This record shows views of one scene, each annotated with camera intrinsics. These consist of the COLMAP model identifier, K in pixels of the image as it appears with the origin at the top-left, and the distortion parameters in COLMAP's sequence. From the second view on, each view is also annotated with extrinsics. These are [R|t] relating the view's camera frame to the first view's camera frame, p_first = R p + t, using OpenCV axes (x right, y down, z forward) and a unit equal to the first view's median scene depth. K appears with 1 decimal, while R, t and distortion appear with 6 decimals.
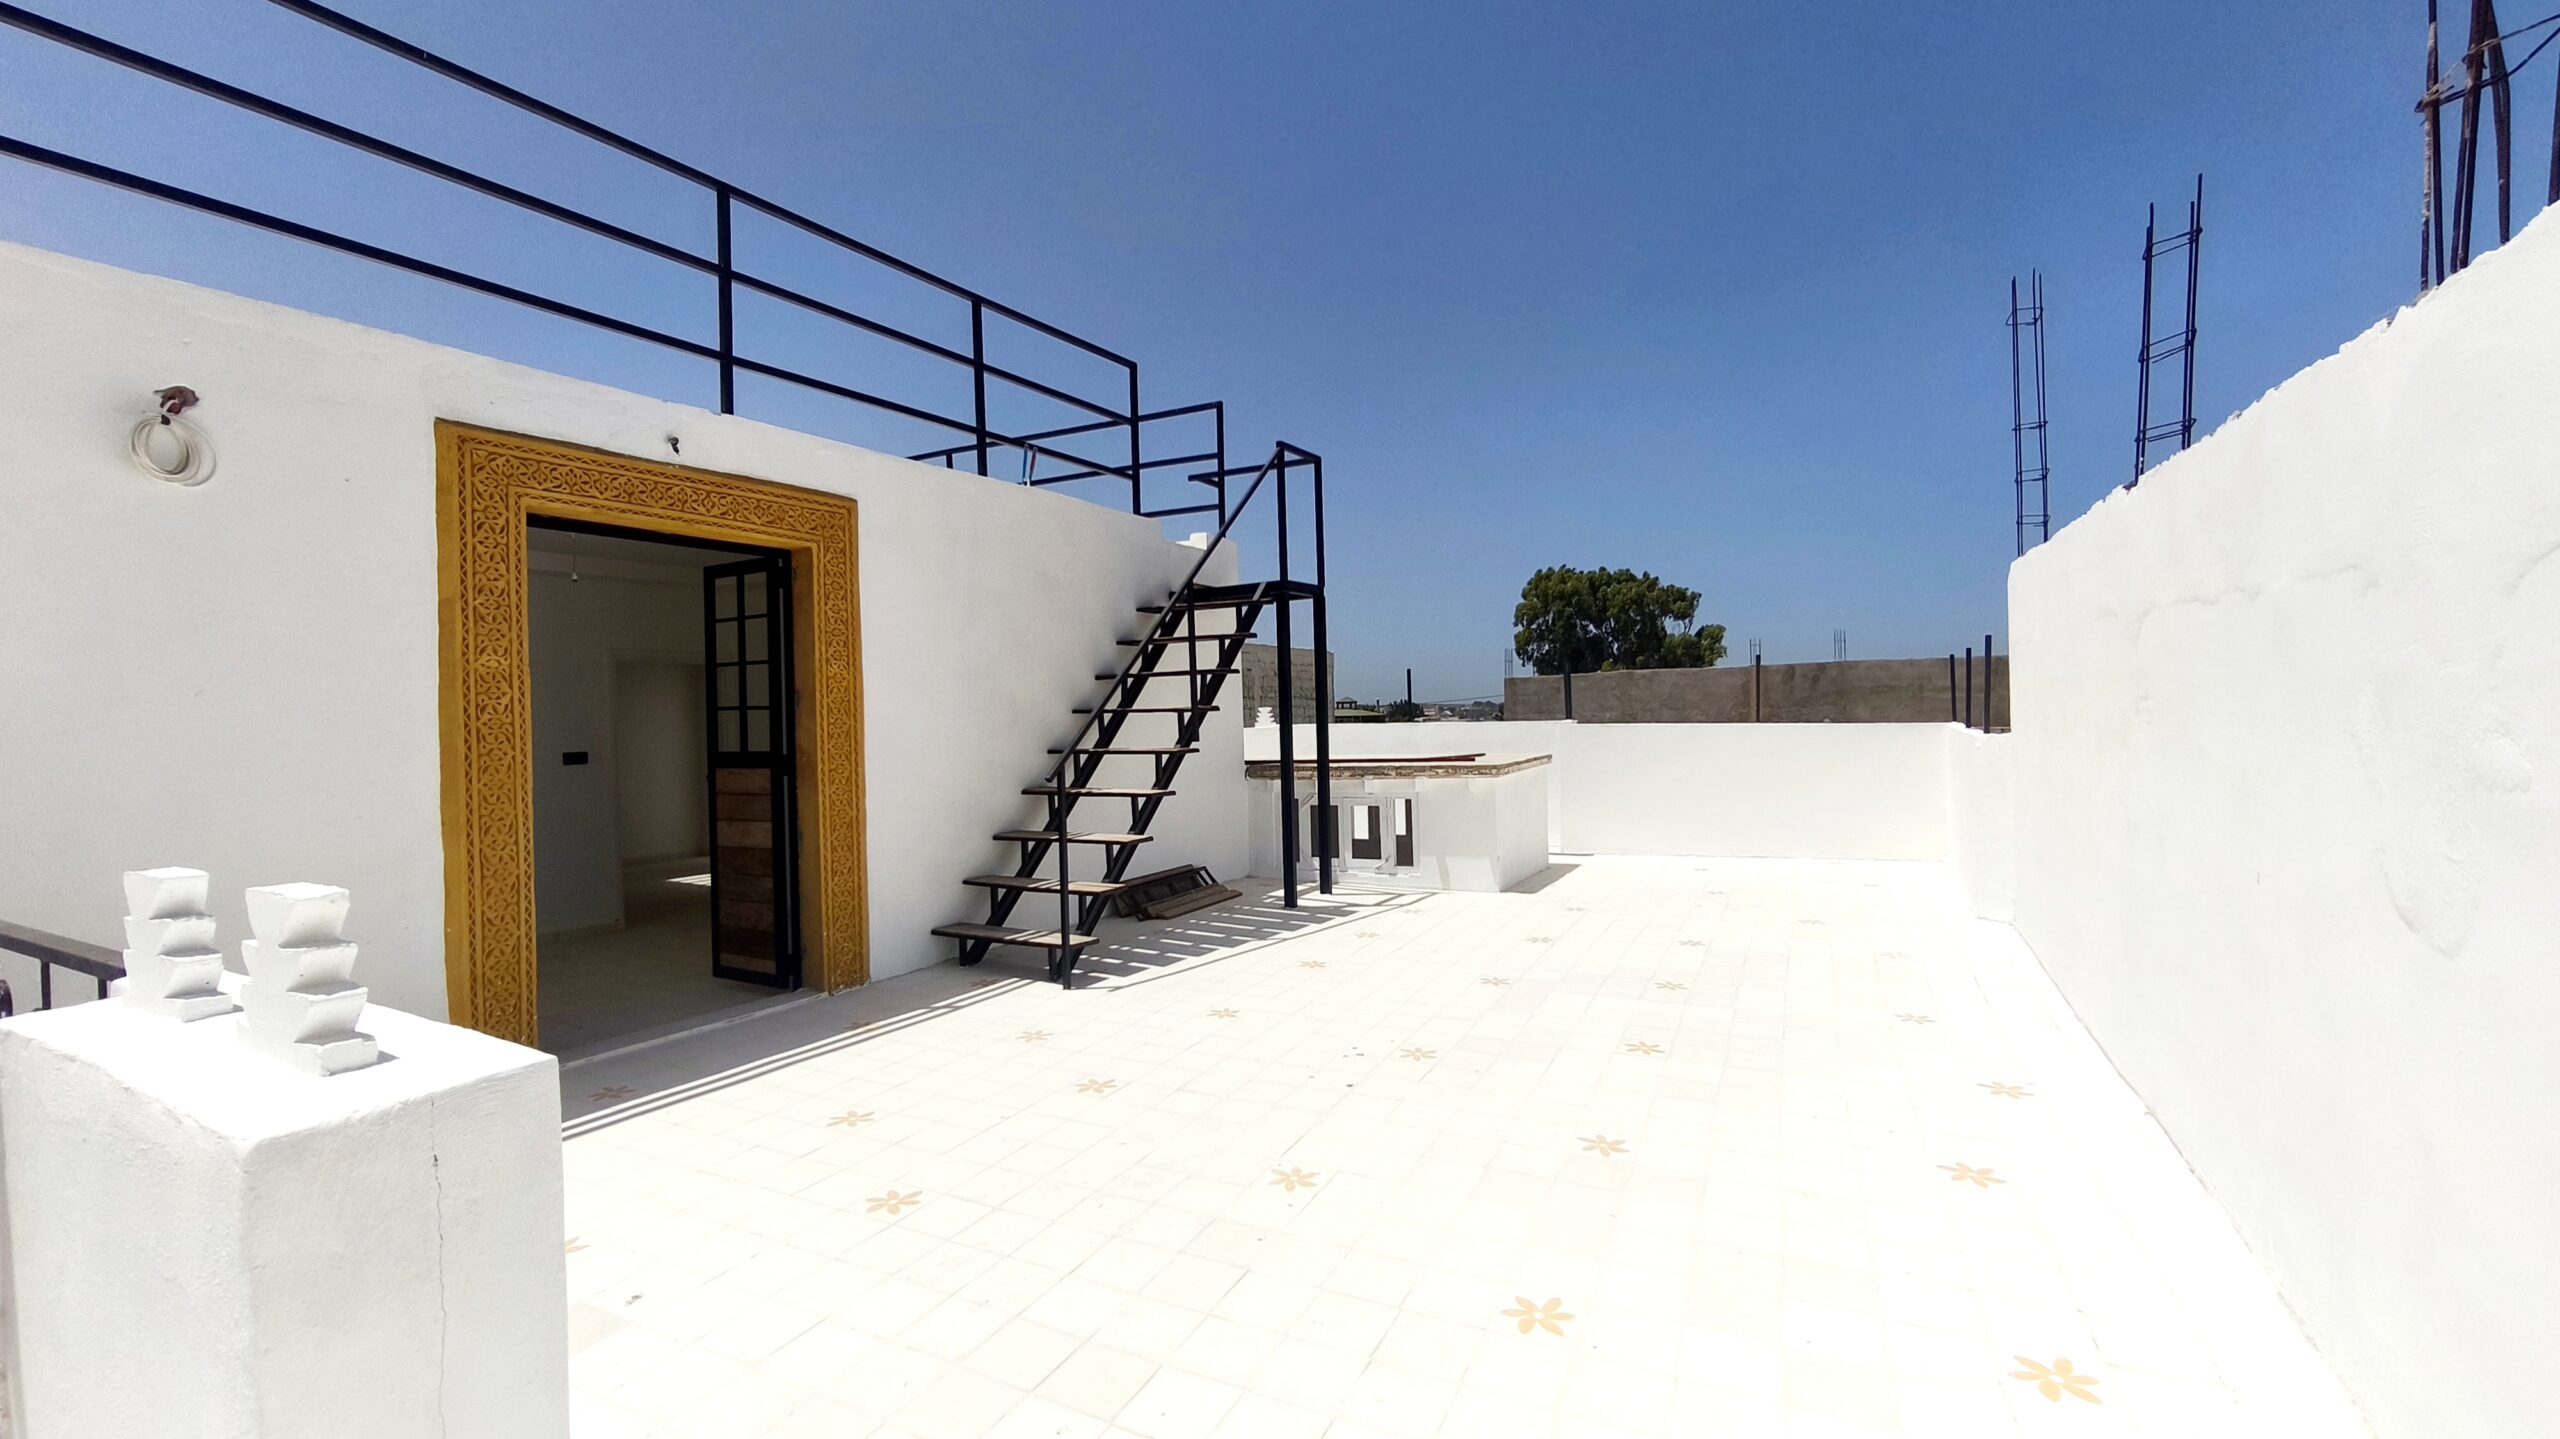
lens RADIAL K [[1066.7, 0, 1273.9], [0, 1066.7, 721.0], [0, 0, 1]] dist [-0.001405, 0.000018]
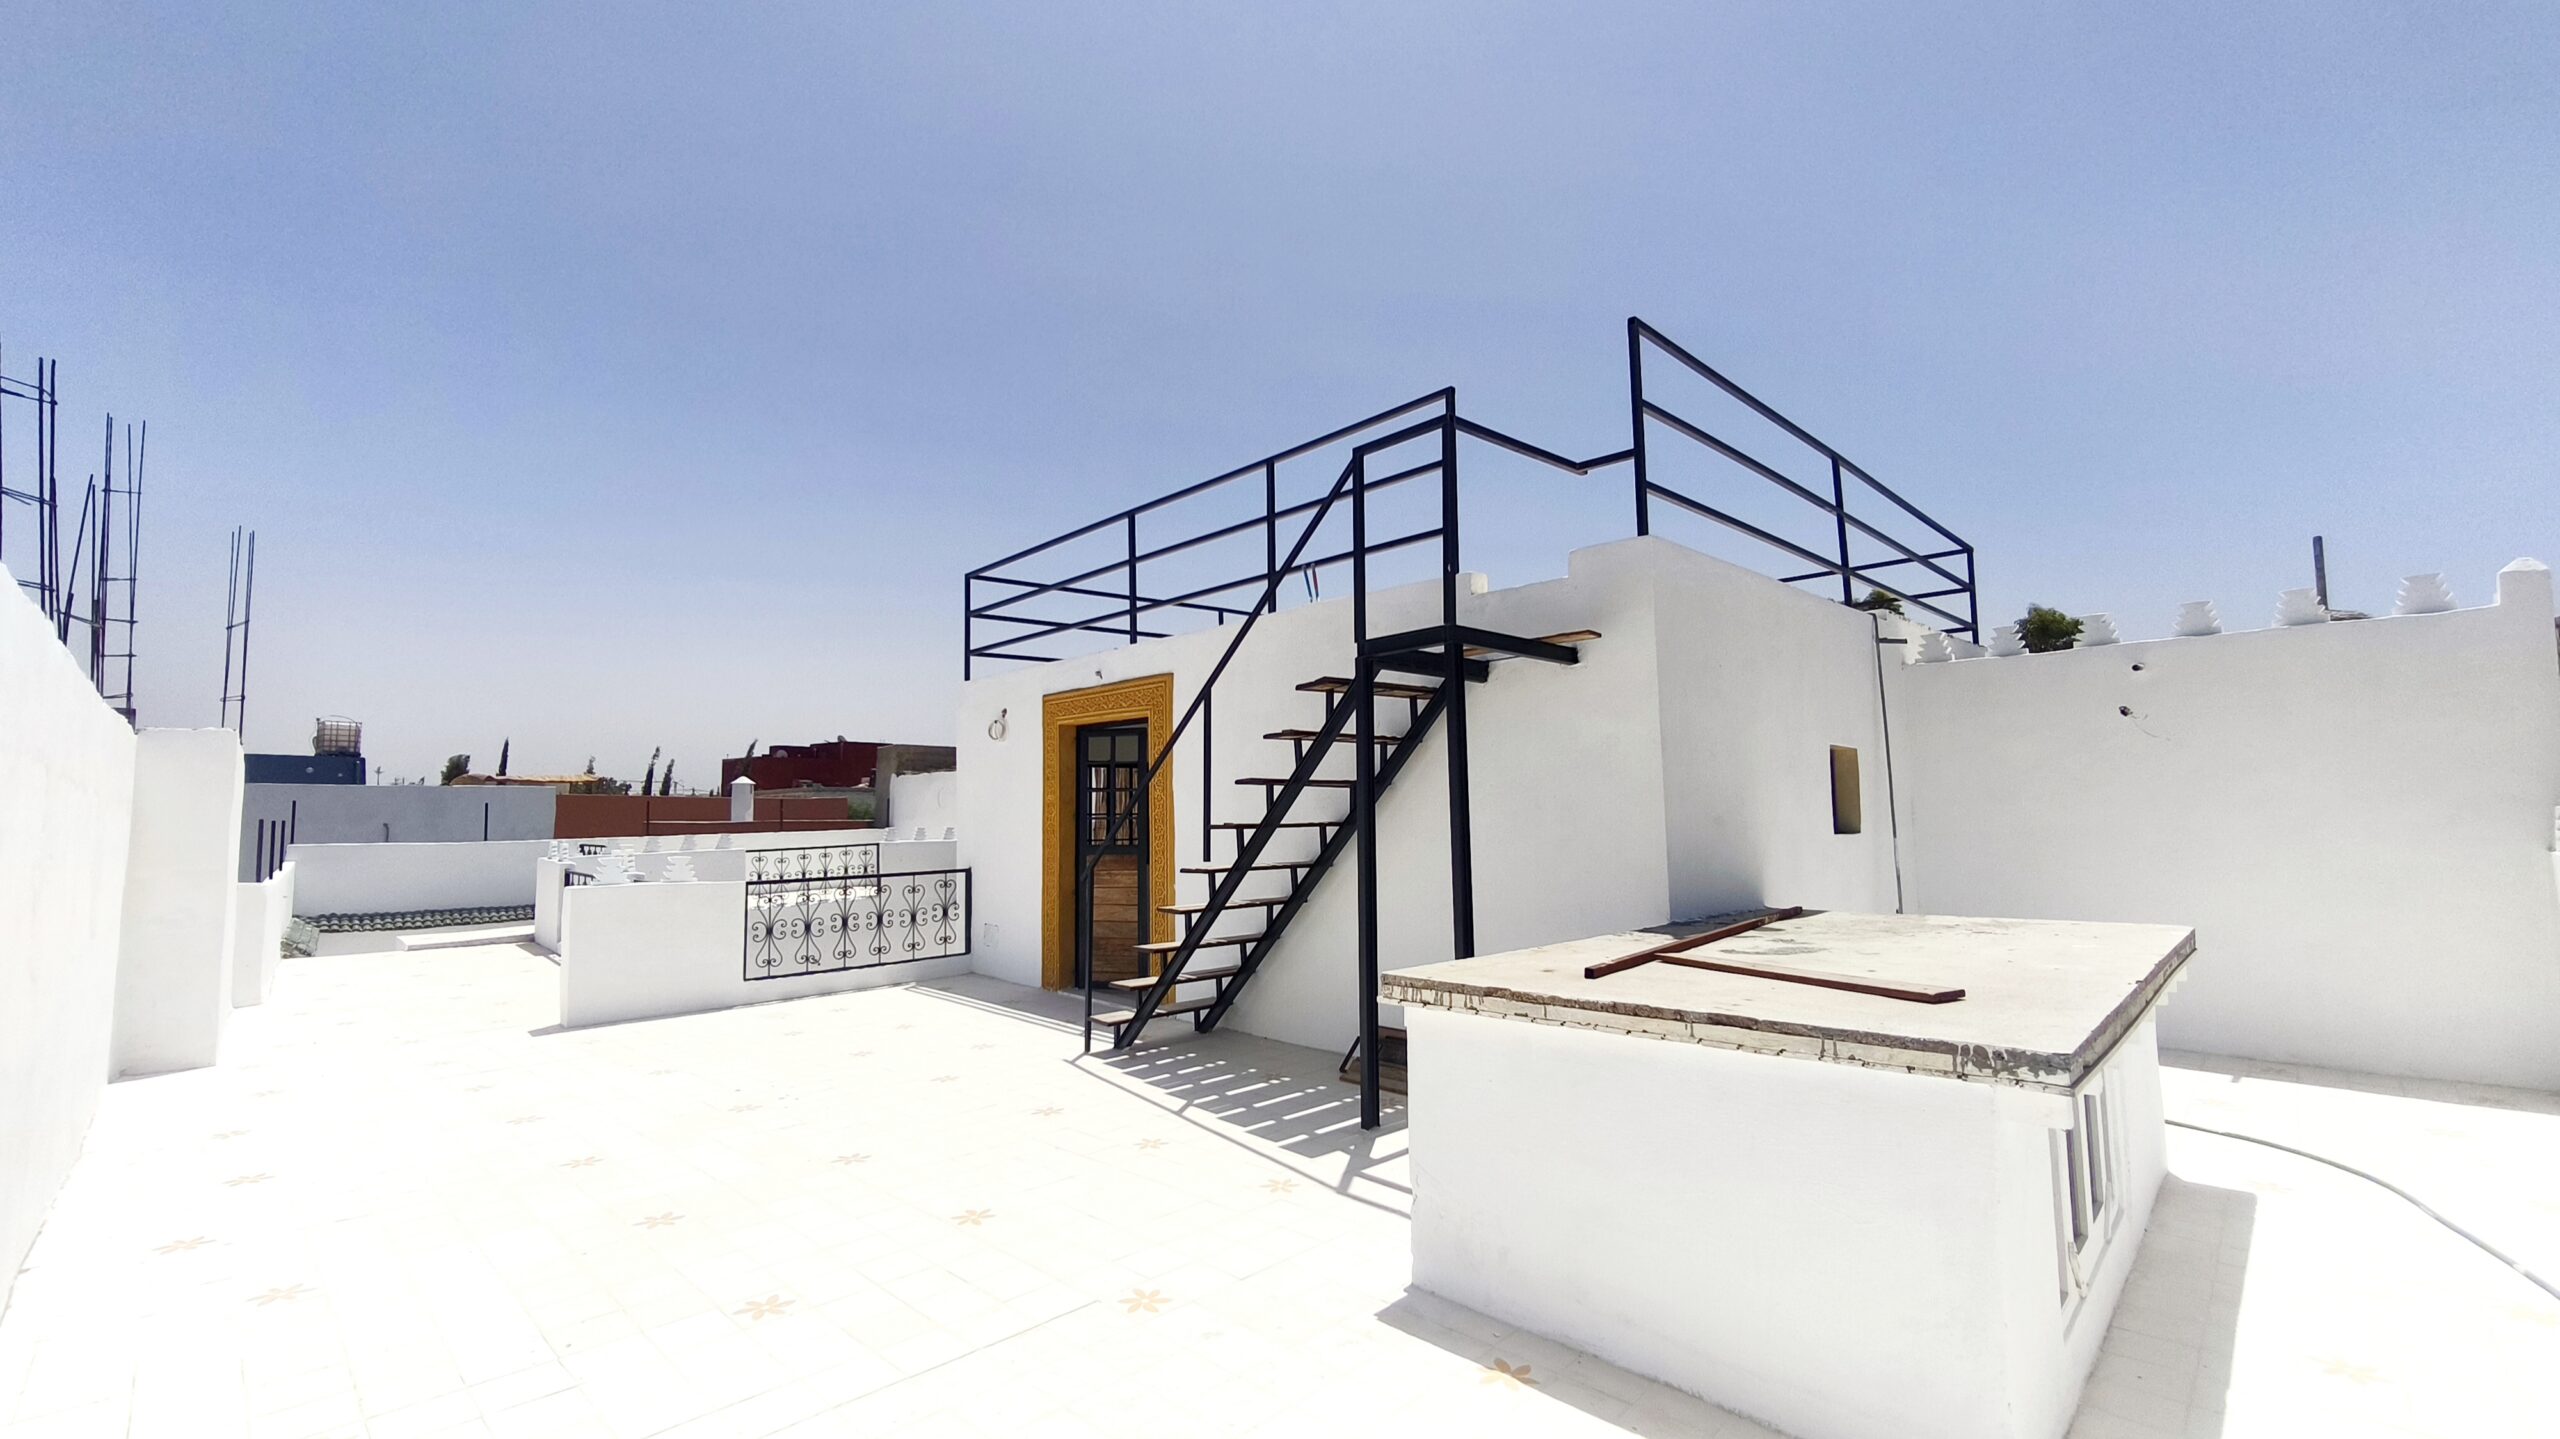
lens RADIAL K [[1066.7, 0, 1273.9], [0, 1066.7, 721.0], [0, 0, 1]] dist [-0.001405, 0.000018]
pose [[-0.298346, -0.061107, -0.952500, 0.901578], [0.009579, 0.997706, -0.067008, -0.044526], [0.954410, -0.029115, -0.297077, 1.512567]]
